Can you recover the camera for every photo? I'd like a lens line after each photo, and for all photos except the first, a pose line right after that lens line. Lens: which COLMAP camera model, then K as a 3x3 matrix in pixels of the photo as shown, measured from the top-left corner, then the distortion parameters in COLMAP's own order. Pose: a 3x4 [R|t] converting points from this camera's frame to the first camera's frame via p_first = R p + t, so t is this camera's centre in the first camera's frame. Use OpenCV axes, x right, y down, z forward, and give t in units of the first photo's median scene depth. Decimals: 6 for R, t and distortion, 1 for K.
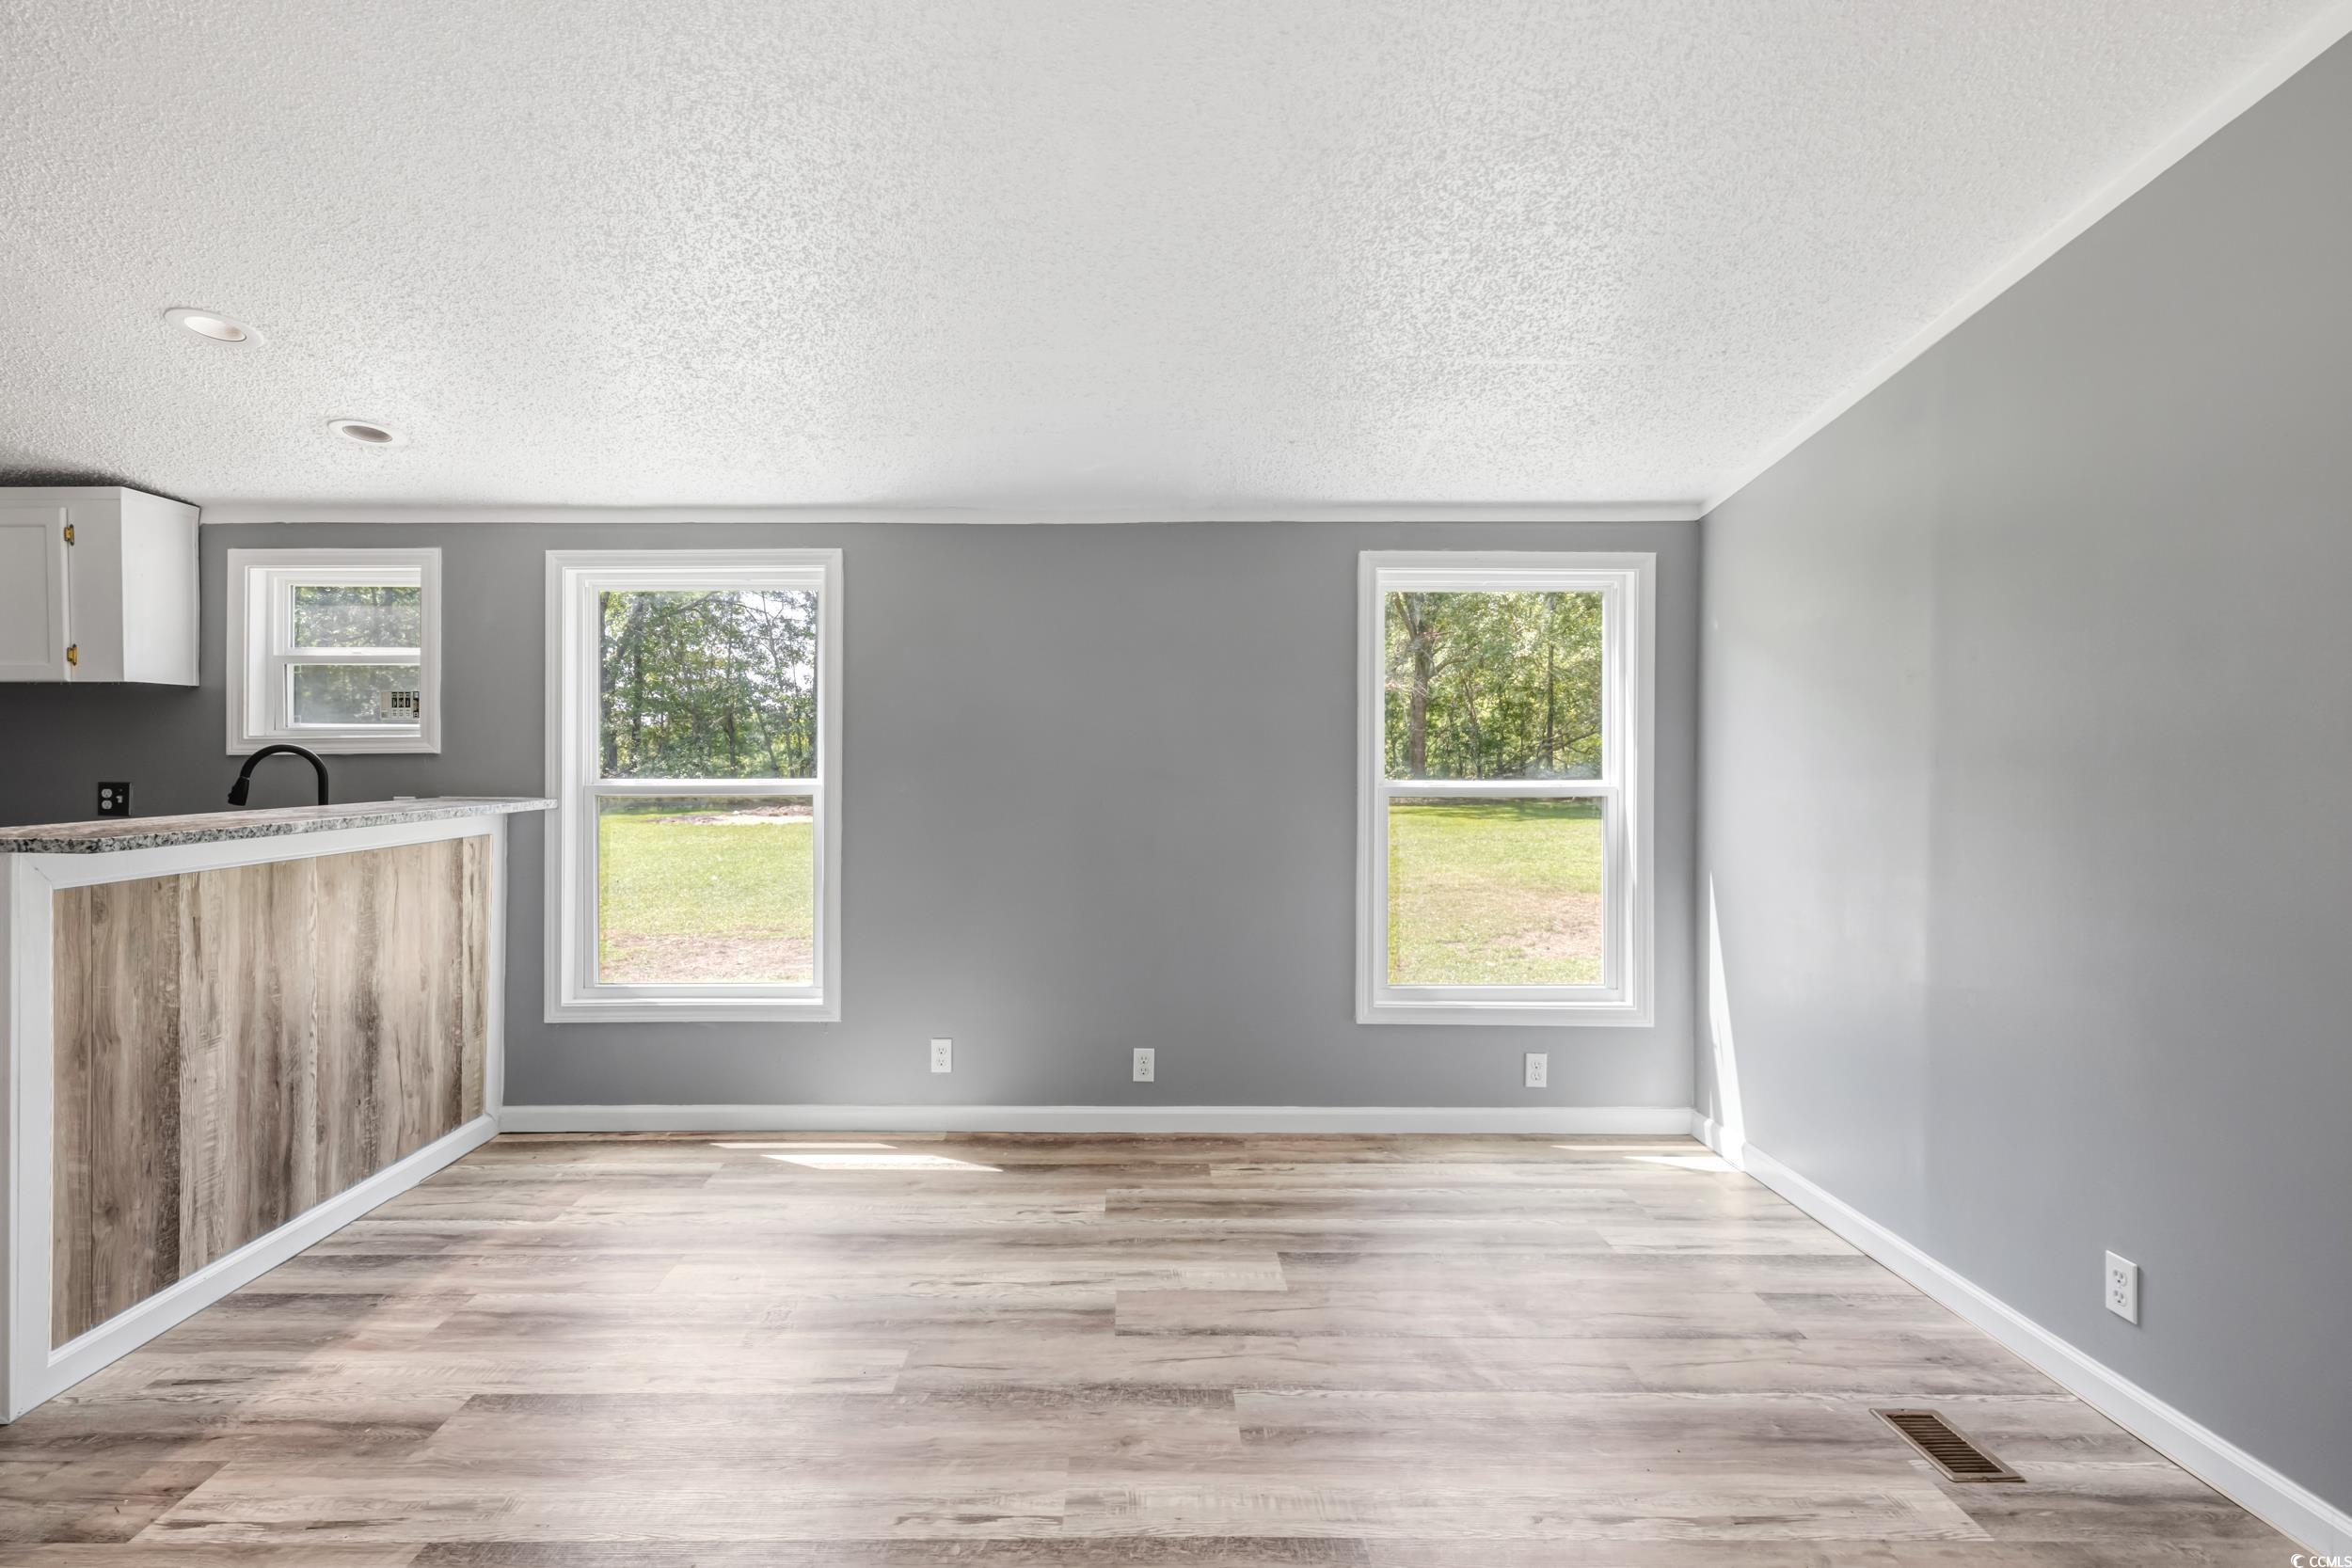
lens RADIAL K [[1206.4, 0, 1133.1], [0, 1206.4, 758.5], [0, 0, 1]] dist [-0.000391, 0.004999]
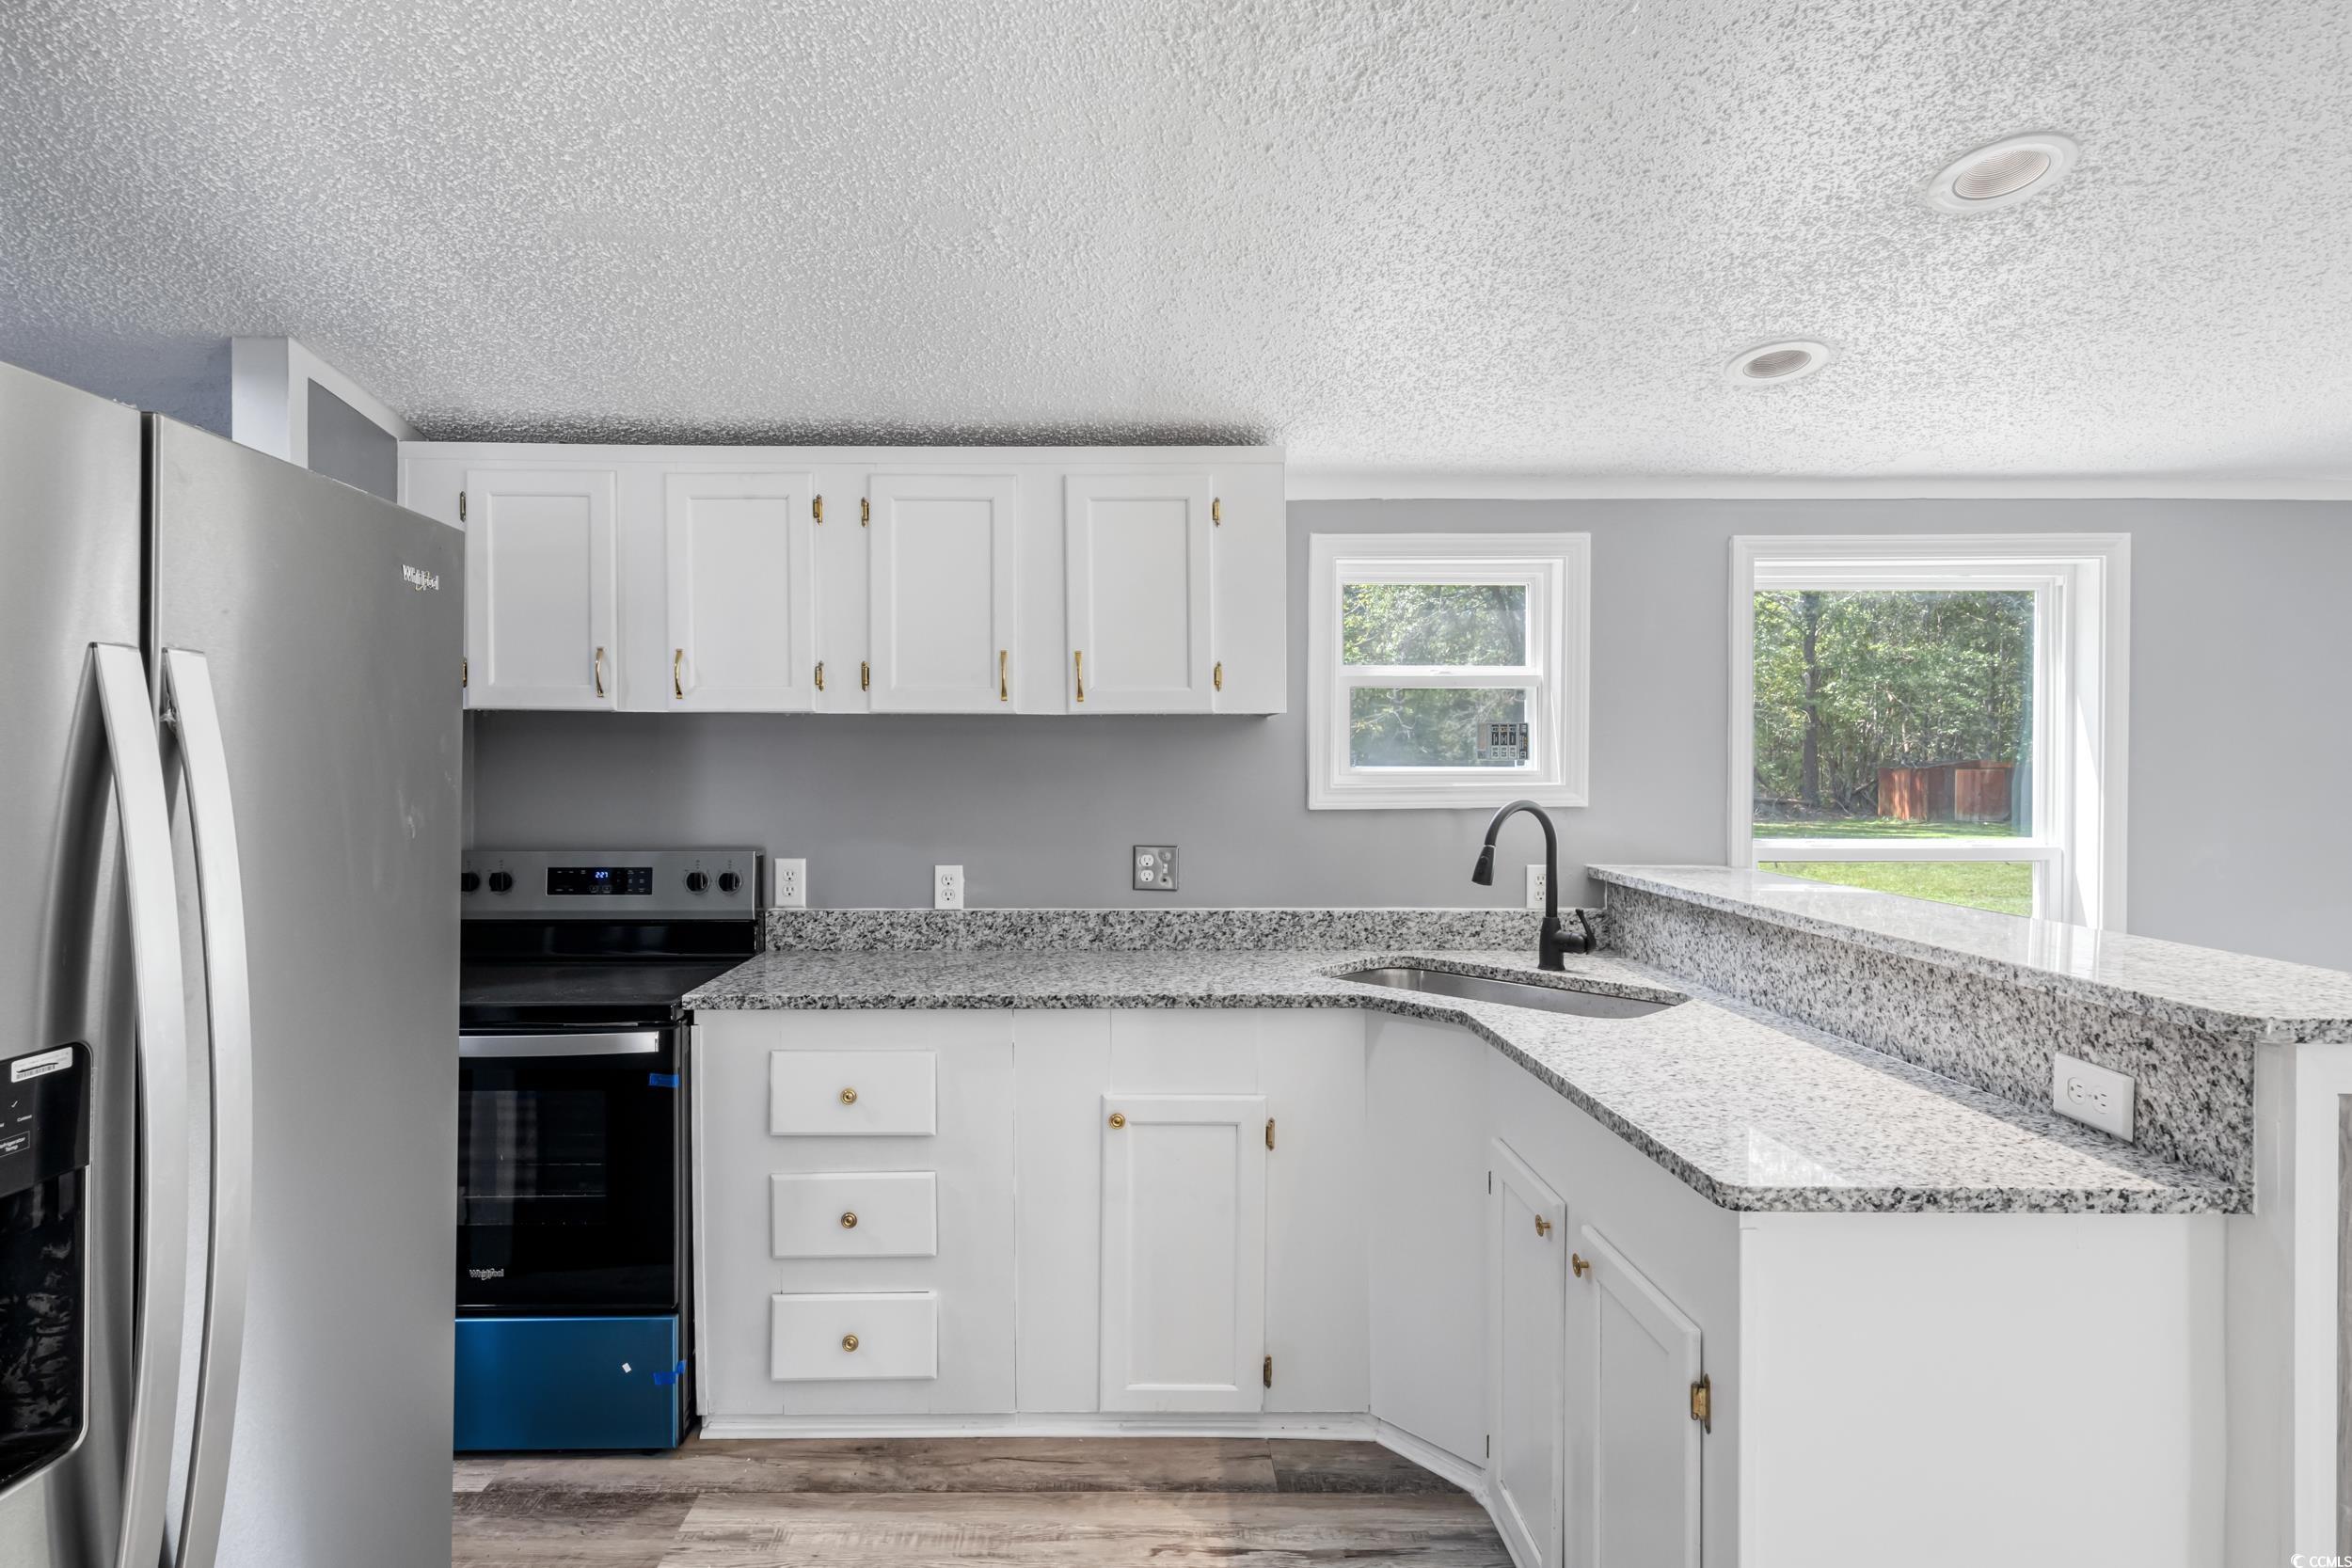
lens RADIAL K [[1206.4, 0, 1146.0], [0, 1206.4, 778.8], [0, 0, 1]] dist [-0.000391, 0.004999]
pose [[0.999950, -0.001057, 0.009929, -0.918301], [0.000989, 0.999976, 0.006901, -0.028845], [-0.009936, -0.006891, 0.999927, 0.270184]]
